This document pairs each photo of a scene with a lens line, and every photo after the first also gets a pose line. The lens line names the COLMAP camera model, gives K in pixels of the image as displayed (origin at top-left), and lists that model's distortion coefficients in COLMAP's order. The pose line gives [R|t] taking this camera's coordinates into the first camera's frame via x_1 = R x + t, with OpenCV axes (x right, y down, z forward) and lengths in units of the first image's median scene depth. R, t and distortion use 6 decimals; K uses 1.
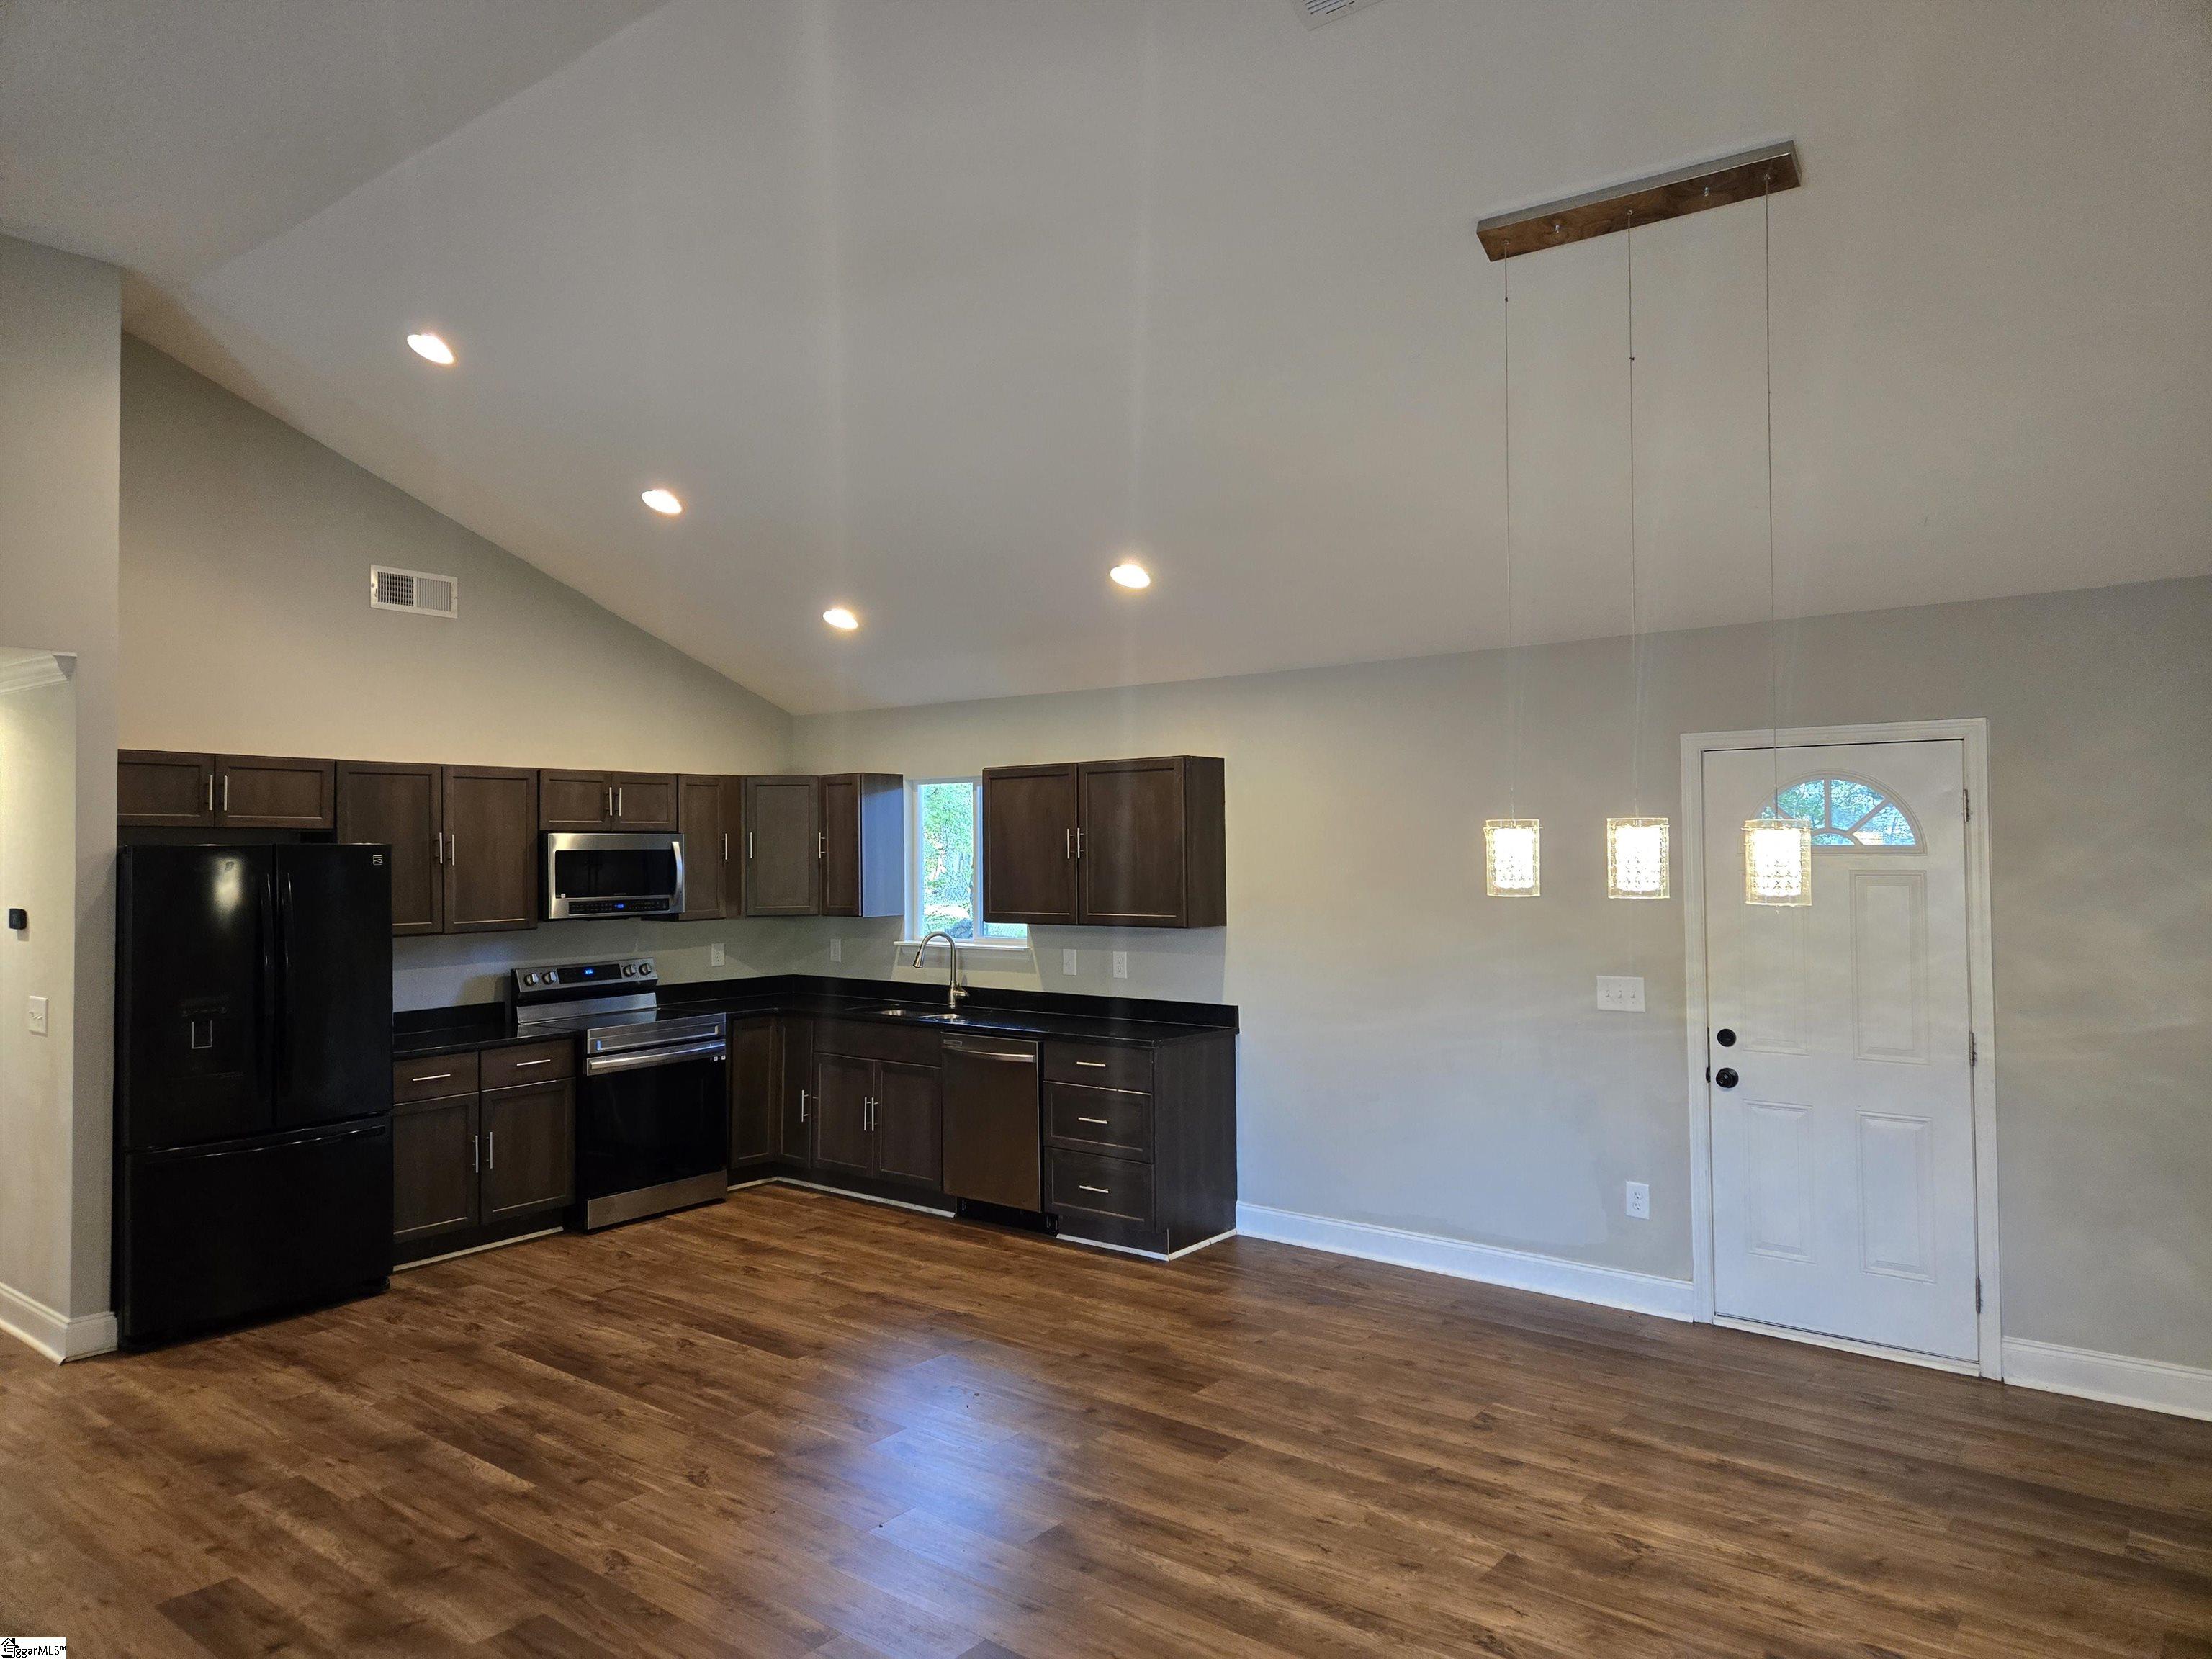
lens RADIAL K [[1471.5, 0, 1097.4], [0, 1471.5, 814.6], [0, 0, 1]] dist [0.073387, -0.060551]
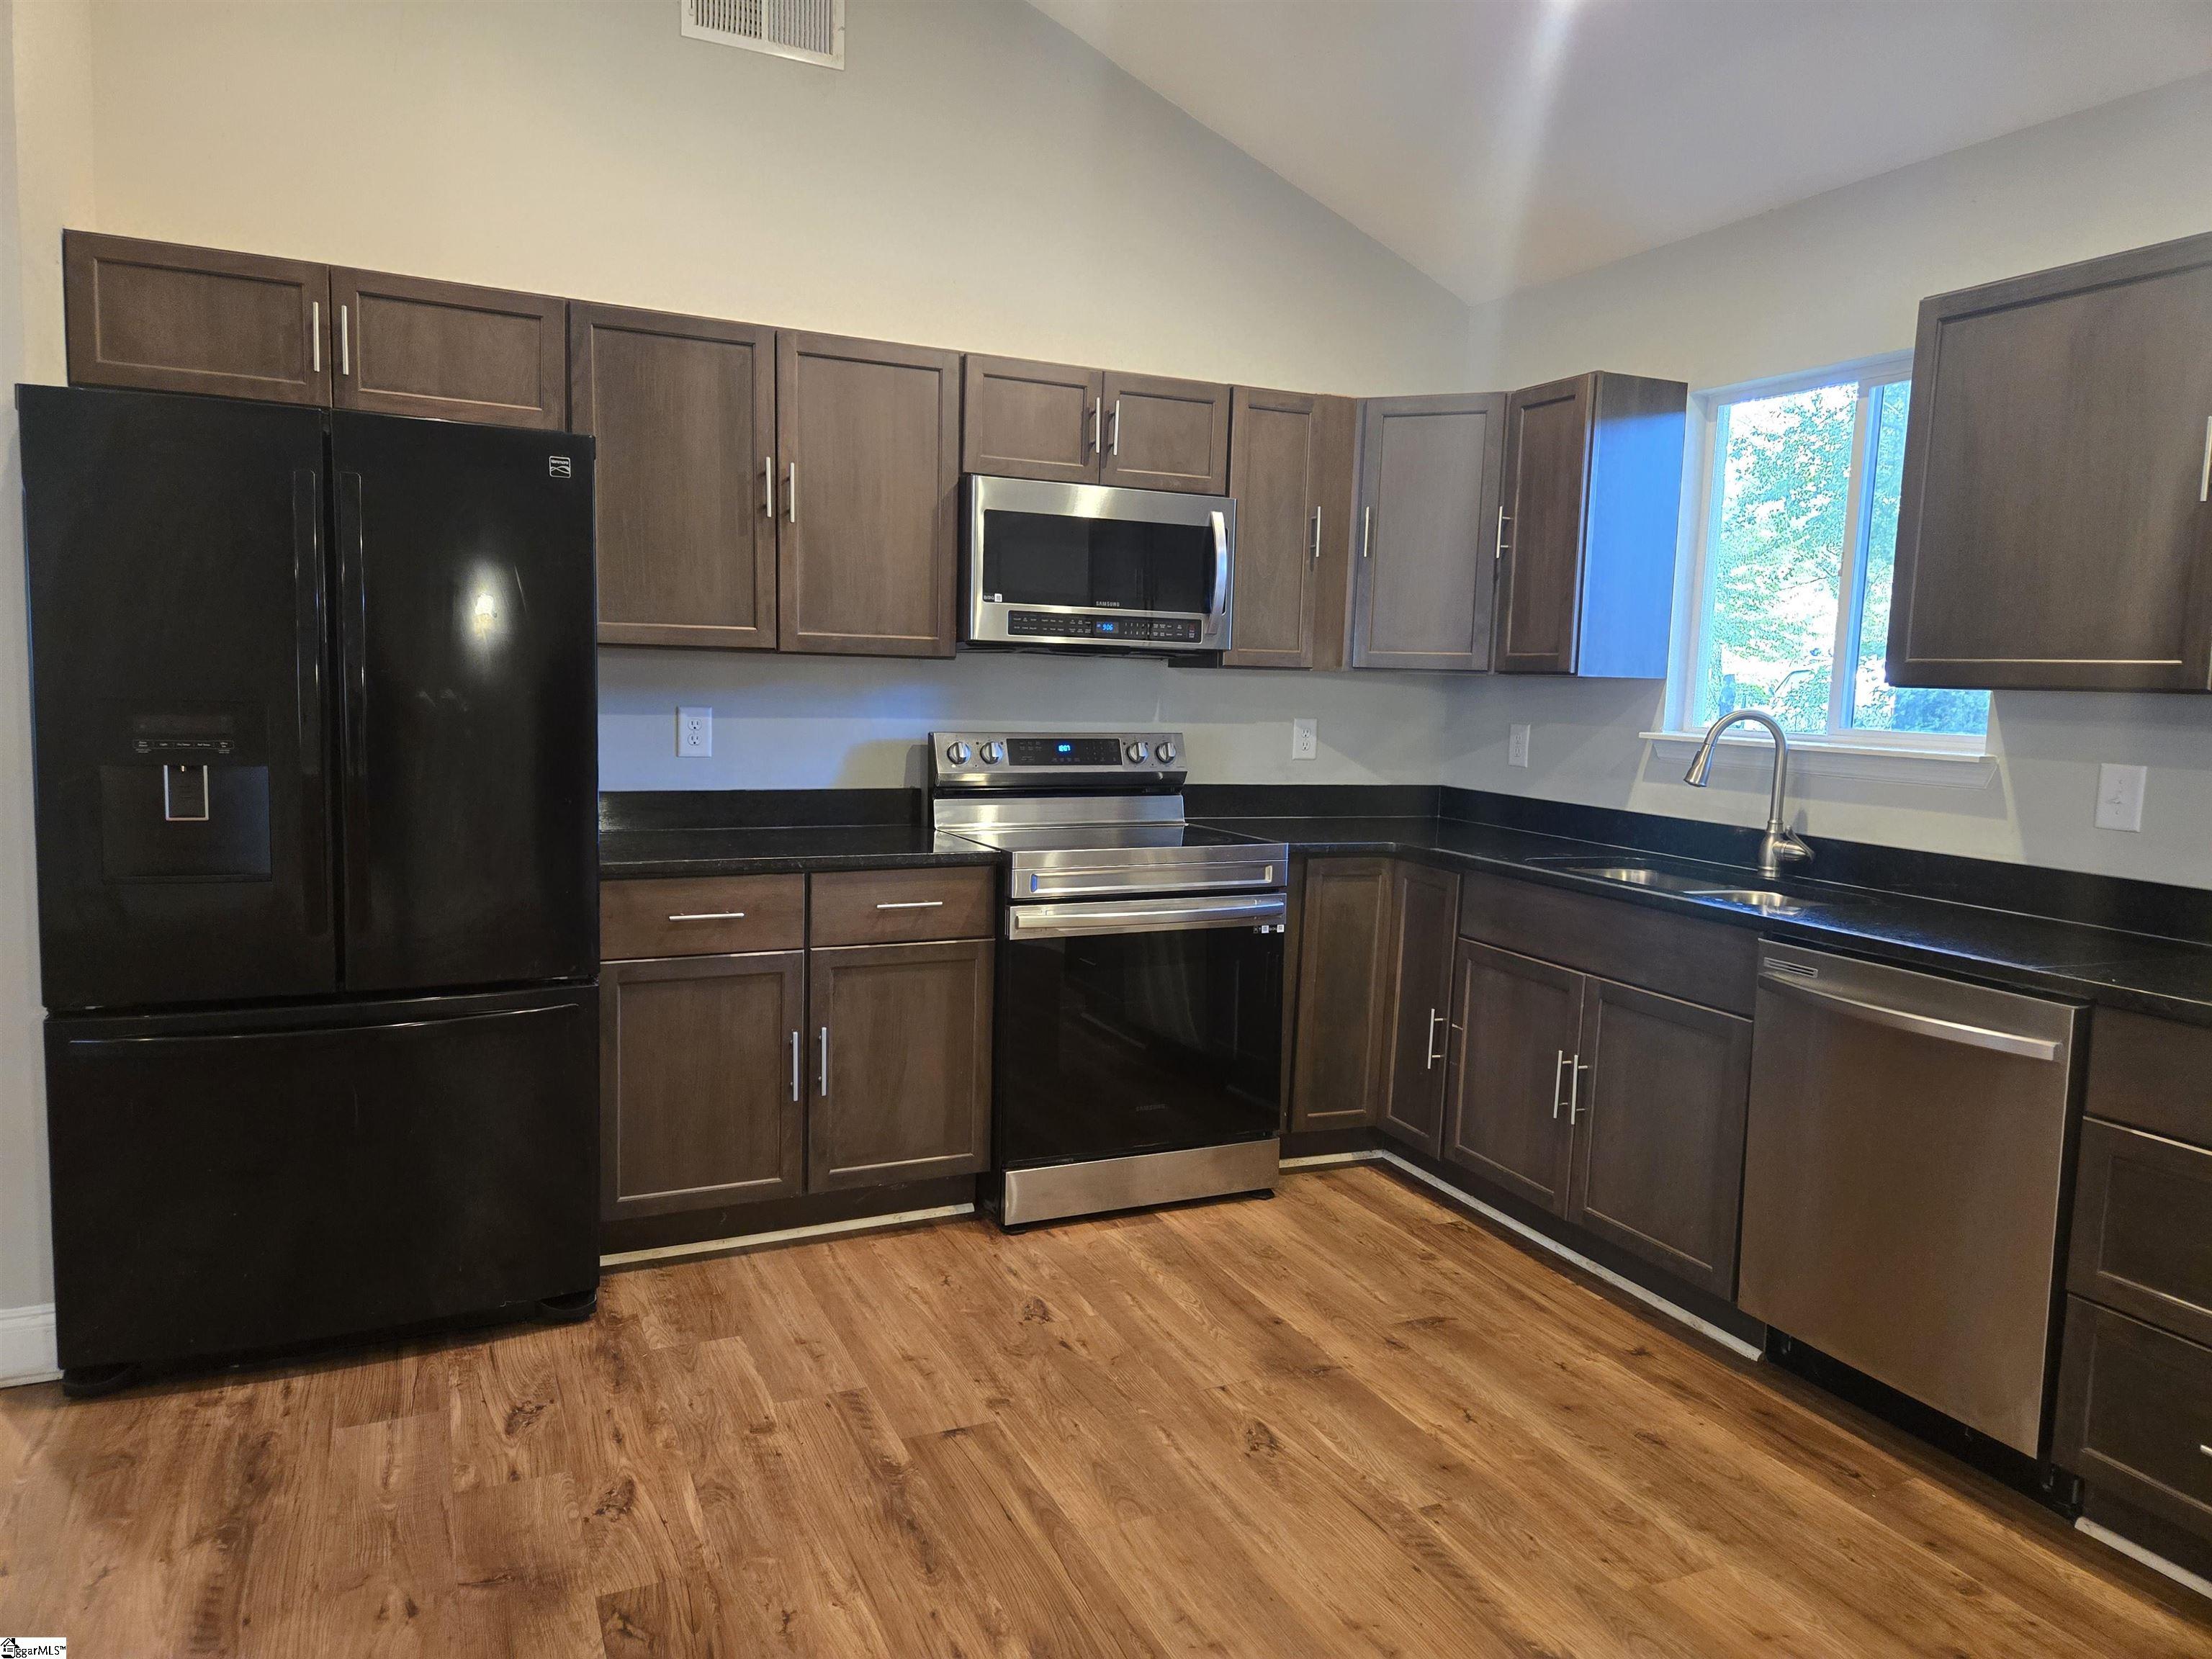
lens RADIAL K [[1471.5, 0, 1097.4], [0, 1471.5, 814.6], [0, 0, 1]] dist [0.073387, -0.060551]
pose [[0.891864, 0.080659, -0.445054, -0.095111], [-0.028476, 0.992032, 0.122726, 0.071878], [0.451407, -0.096781, 0.887054, 0.590082]]
